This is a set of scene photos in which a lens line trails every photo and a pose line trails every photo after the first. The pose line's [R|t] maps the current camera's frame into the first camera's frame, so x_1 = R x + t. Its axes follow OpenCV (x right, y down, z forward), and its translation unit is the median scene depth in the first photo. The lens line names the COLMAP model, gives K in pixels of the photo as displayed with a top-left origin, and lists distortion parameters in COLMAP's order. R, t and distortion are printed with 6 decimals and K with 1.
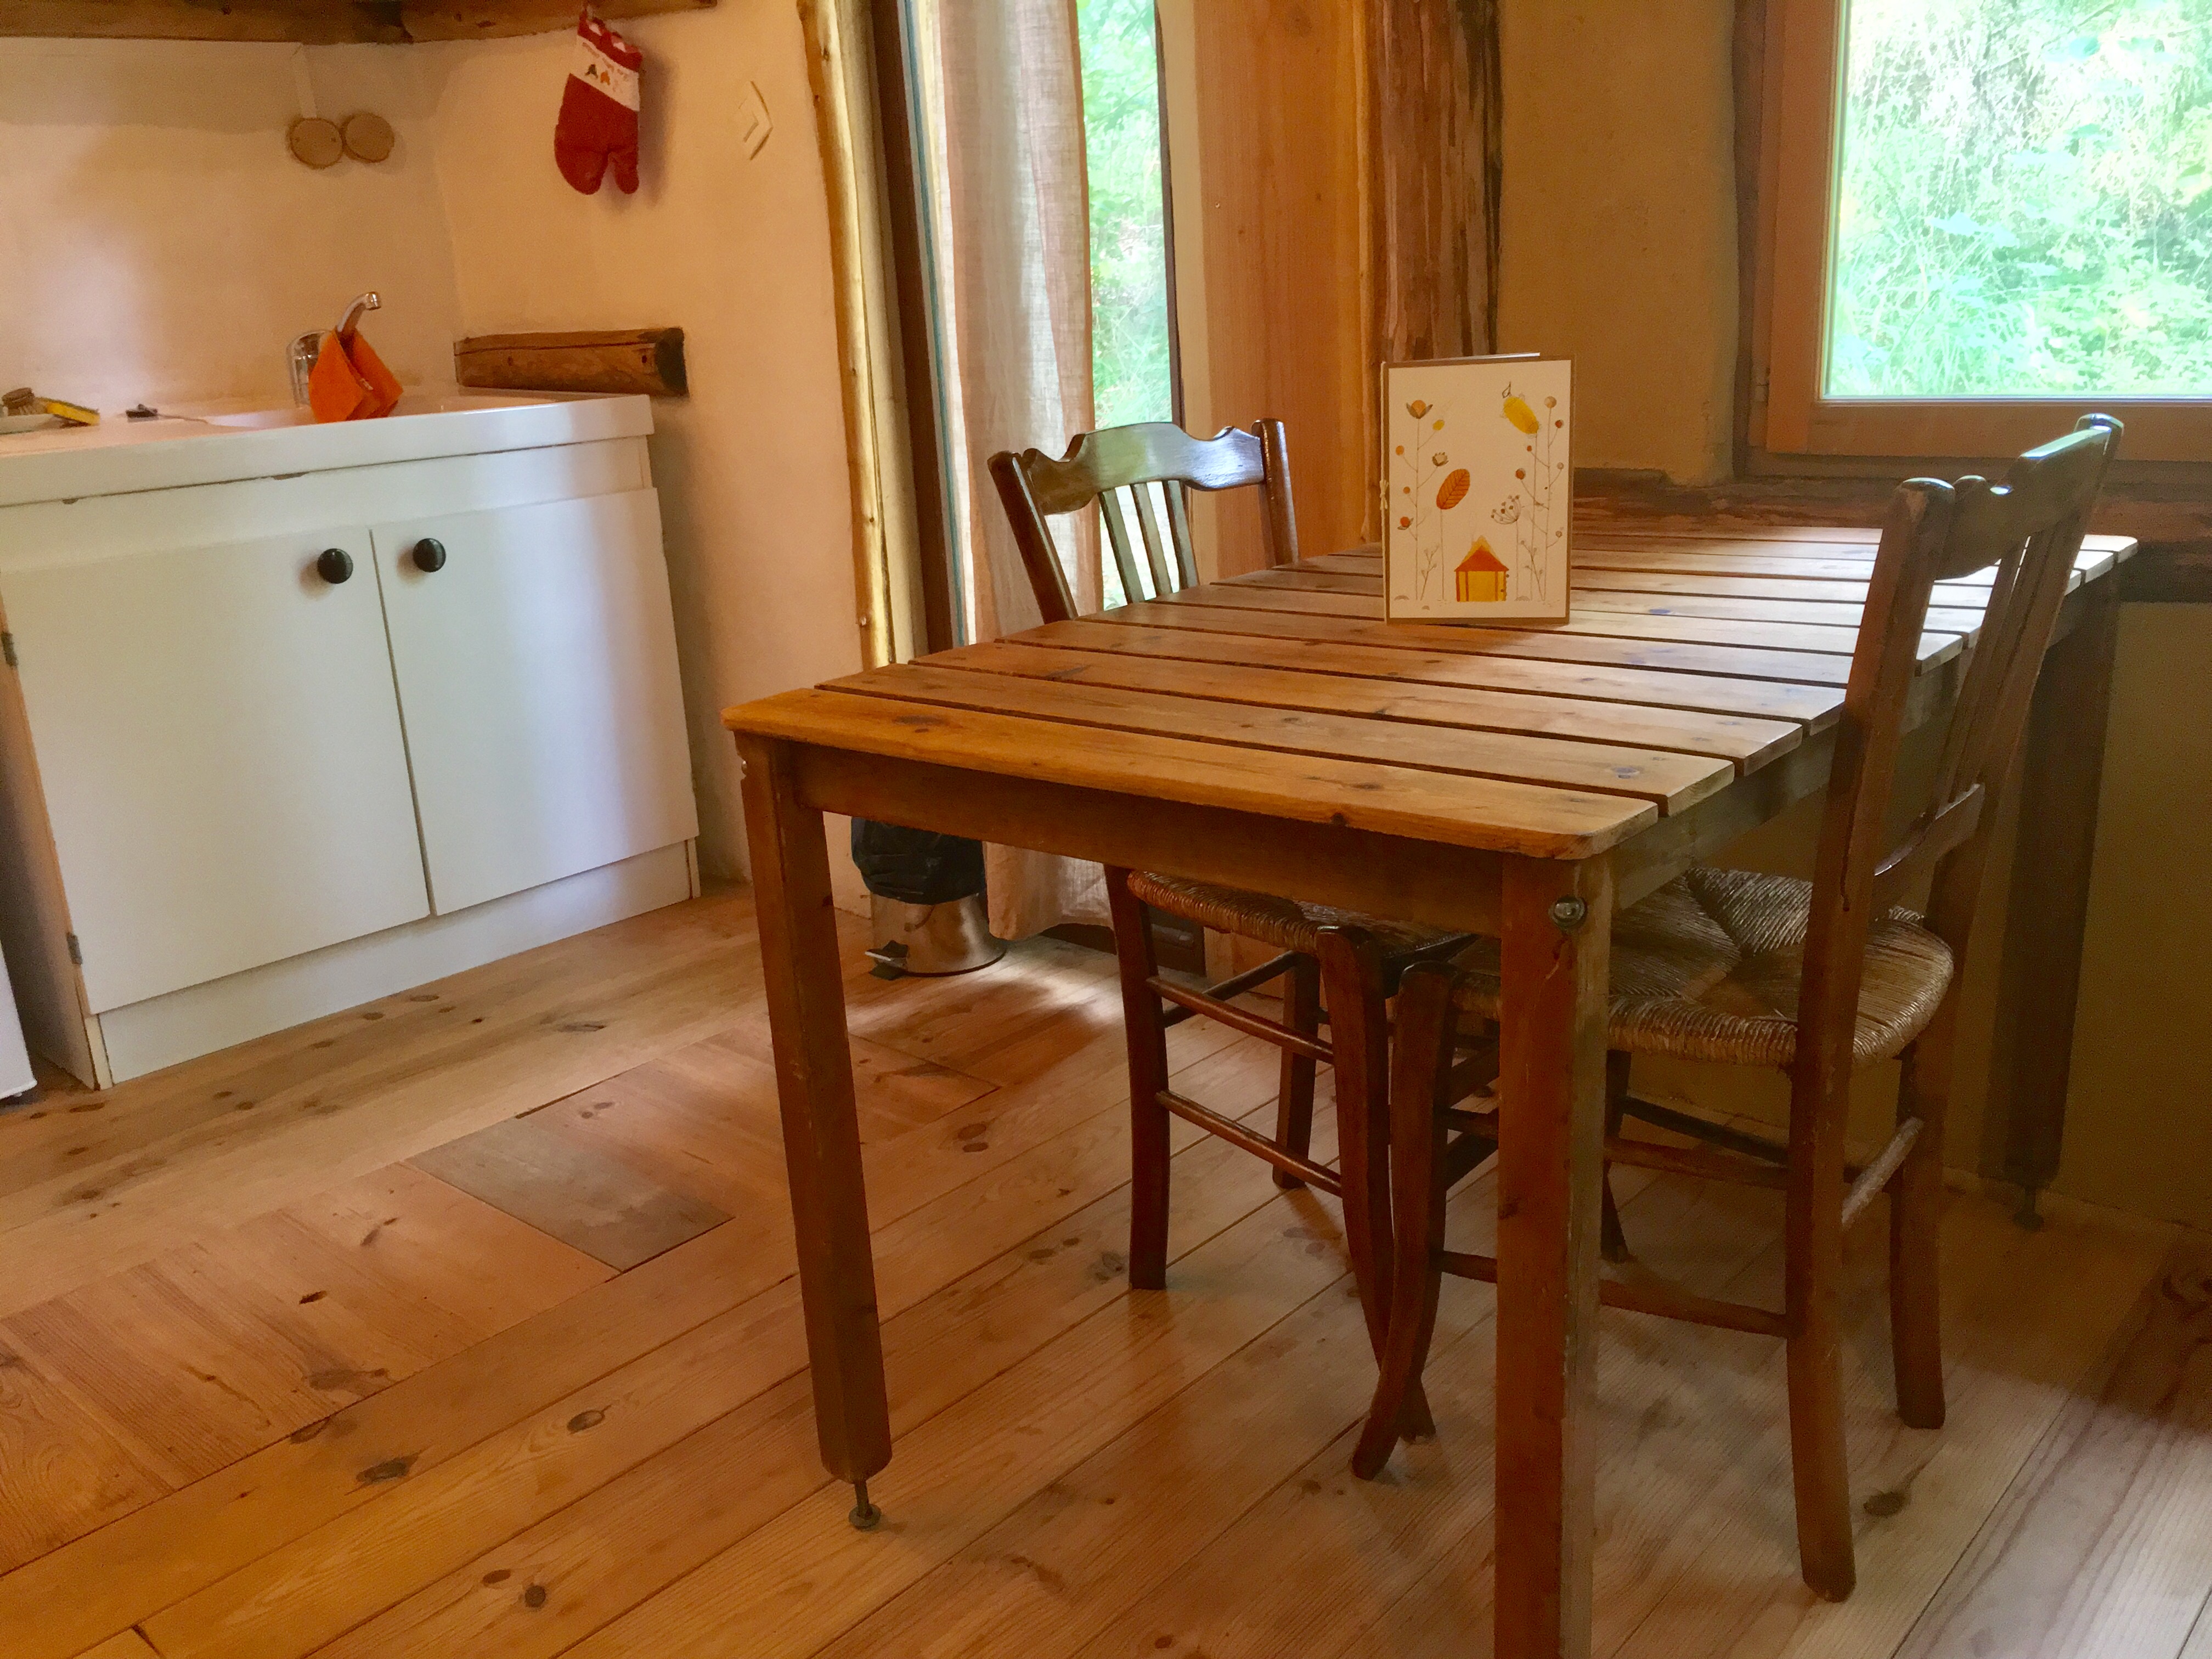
lens RADIAL K [[1858.5, 0, 1106.0], [0, 1858.5, 829.5], [0, 0, 1]] dist [0.088073, -0.125823]
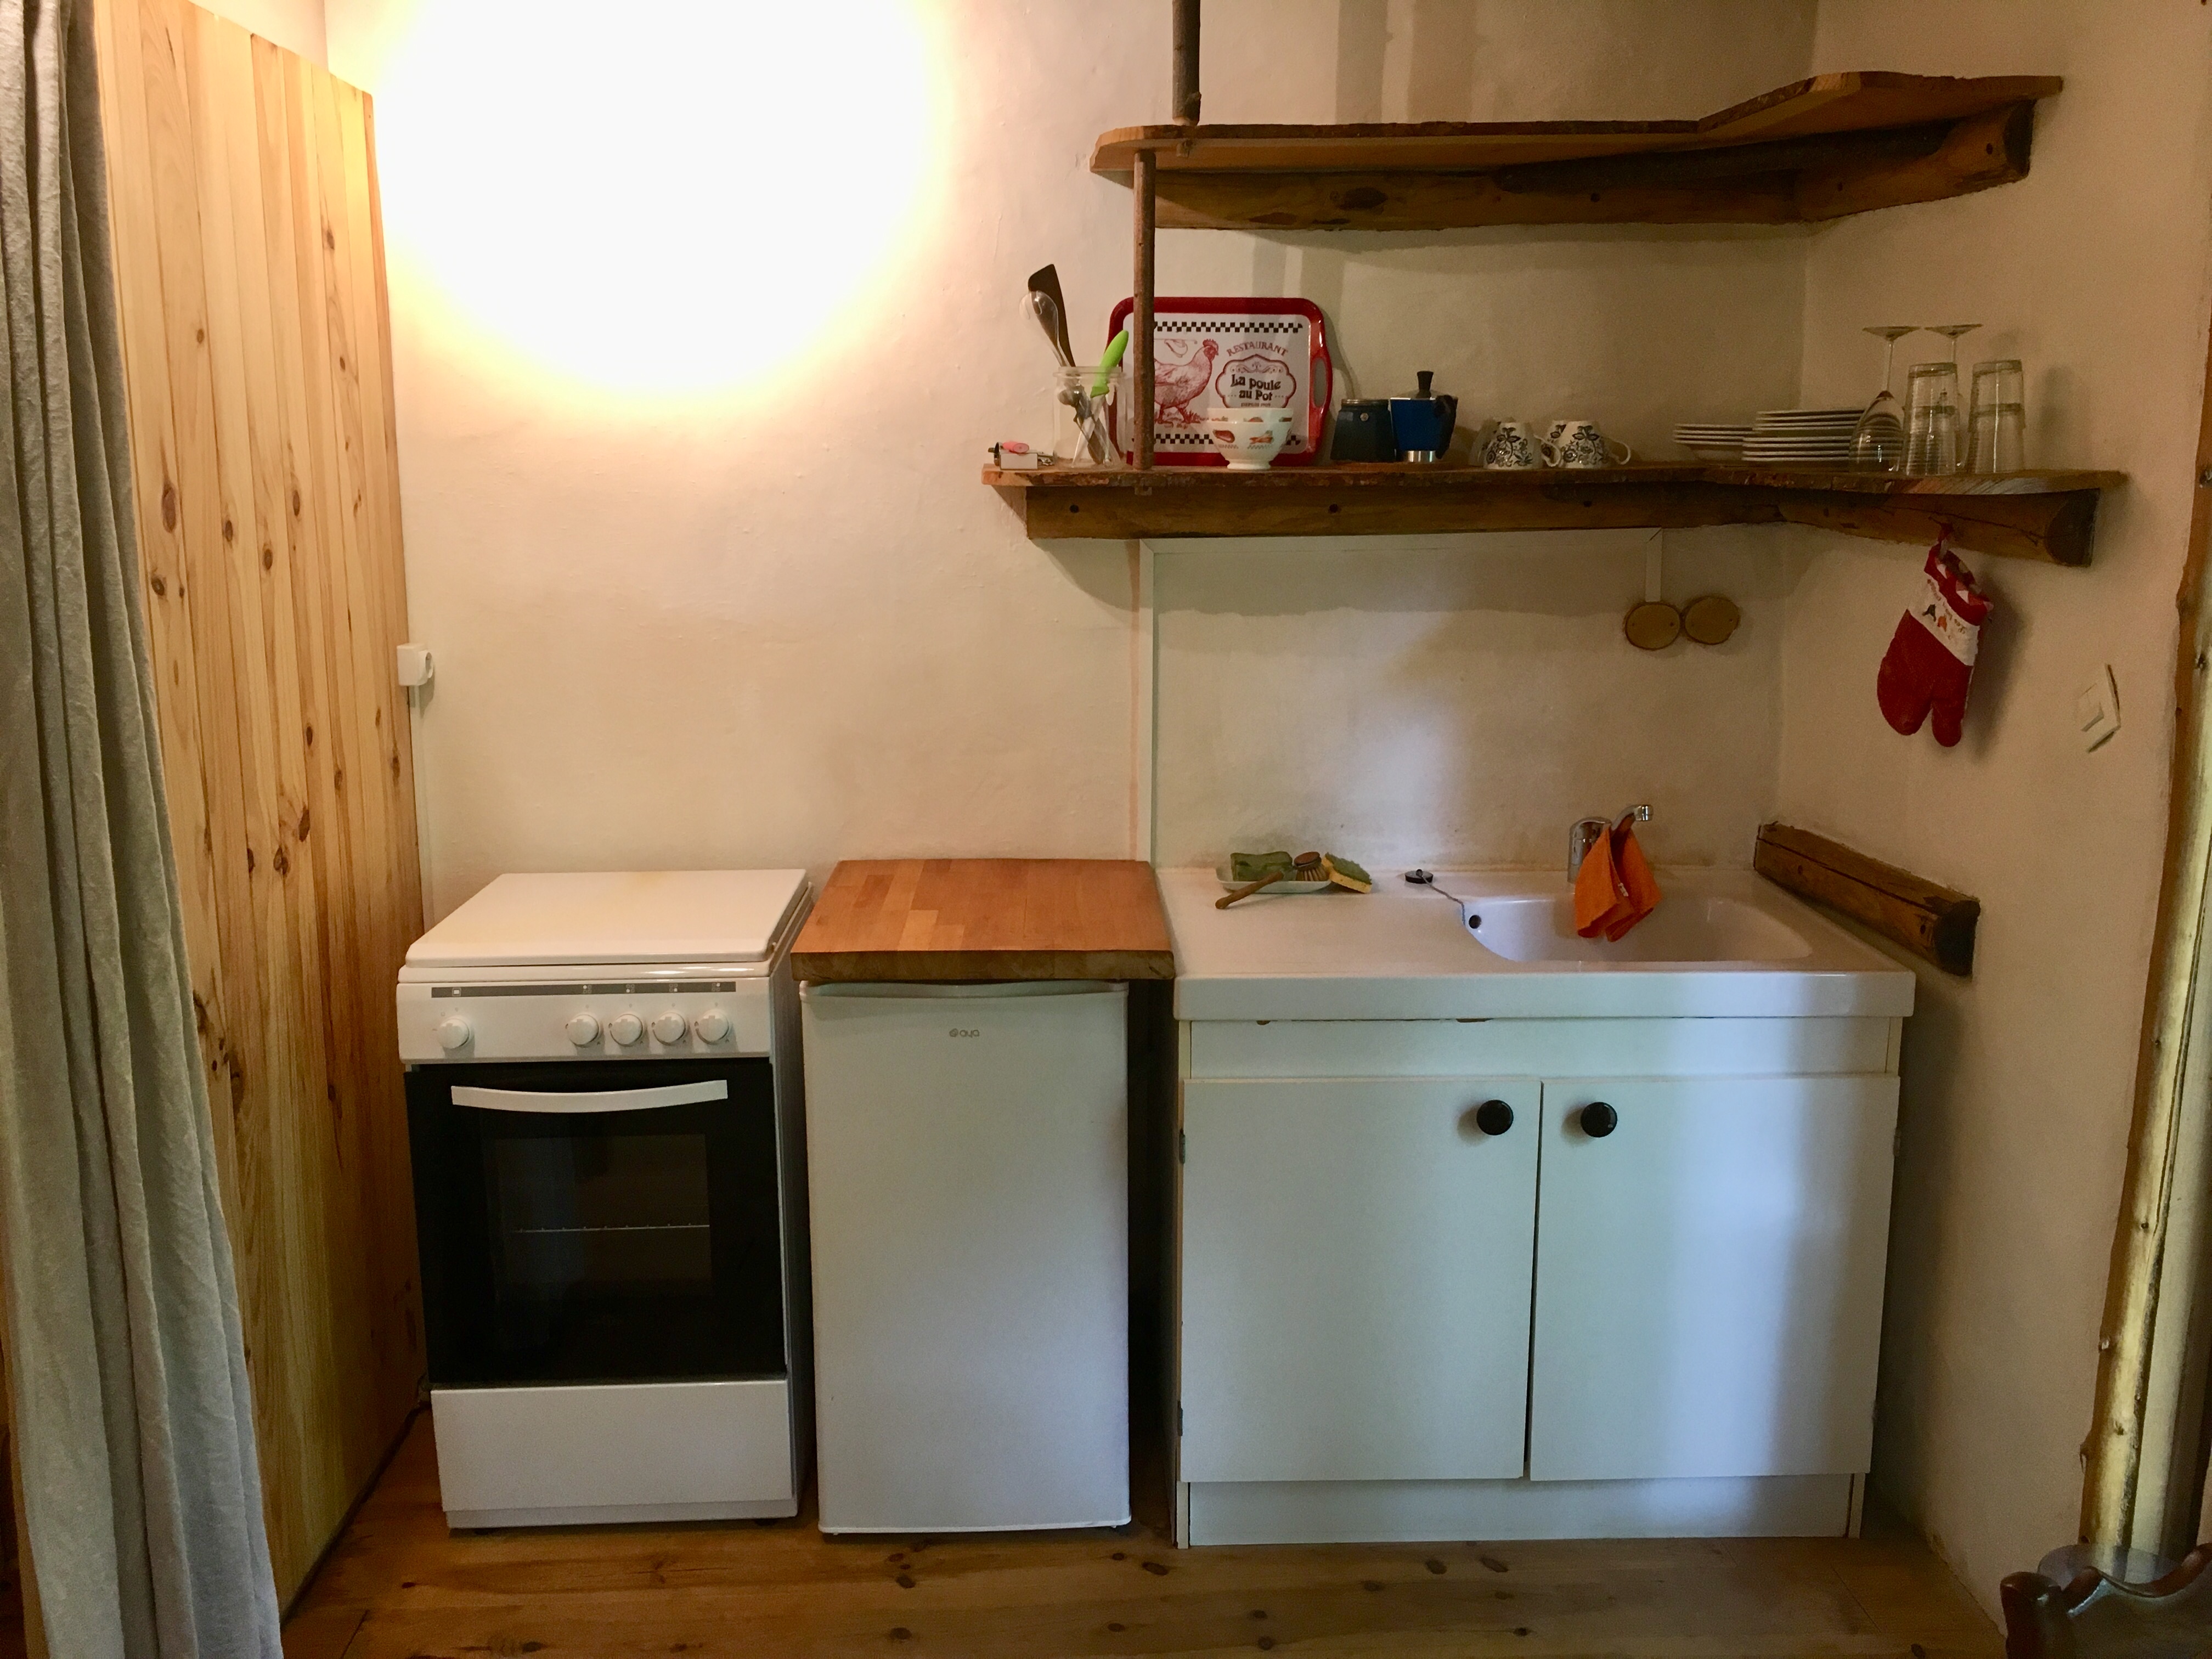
lens RADIAL K [[1858.5, 0, 1106.0], [0, 1858.5, 829.5], [0, 0, 1]] dist [0.088073, -0.125823]
pose [[0.696275, 0.189798, -0.692227, 0.079115], [-0.239394, 0.970592, 0.025327, -0.239429], [0.676677, 0.148081, 0.721235, 0.141495]]
